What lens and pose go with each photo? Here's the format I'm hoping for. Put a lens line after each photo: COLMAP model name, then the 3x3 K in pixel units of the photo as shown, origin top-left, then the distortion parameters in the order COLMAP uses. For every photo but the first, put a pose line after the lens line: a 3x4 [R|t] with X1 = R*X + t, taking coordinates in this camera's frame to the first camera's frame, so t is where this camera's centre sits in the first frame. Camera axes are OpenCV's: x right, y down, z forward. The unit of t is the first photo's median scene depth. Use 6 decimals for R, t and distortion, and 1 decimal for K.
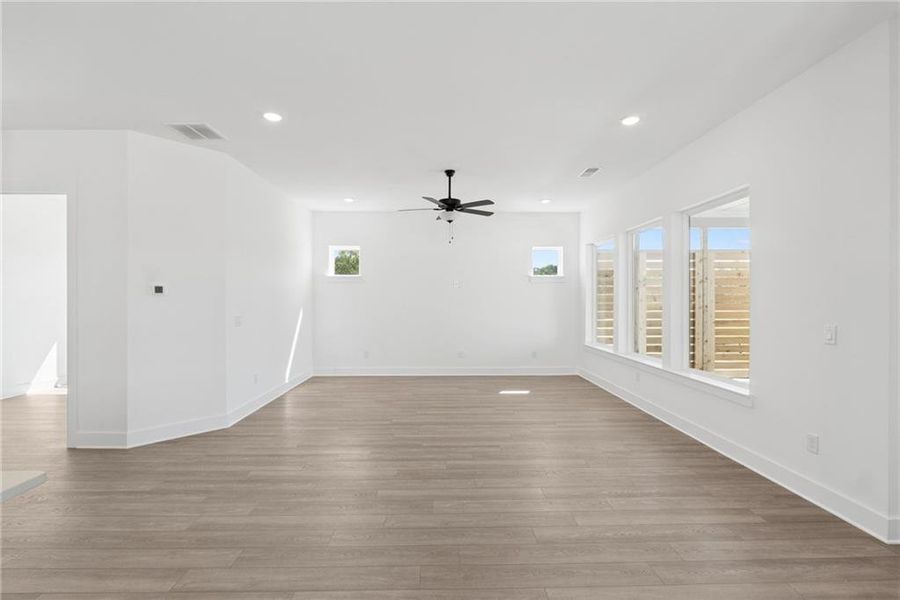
lens RADIAL K [[409.0, 0, 450.0], [0, 409.0, 300.0], [0, 0, 1]] dist [-0.002048, -0.000304]
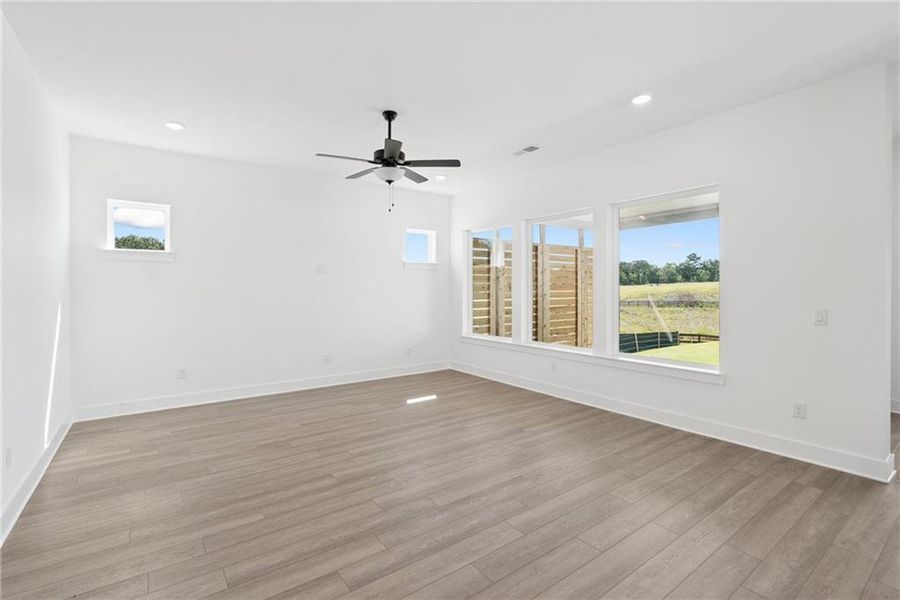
lens RADIAL K [[409.8, 0, 449.6], [0, 409.8, 288.8], [0, 0, 1]] dist [-0.002201, -0.000834]
pose [[0.821505, -0.001355, 0.570199, -0.234561], [0.002872, 0.999994, -0.001760, 0.001201], [-0.570193, 0.003084, 0.821505, 0.237456]]
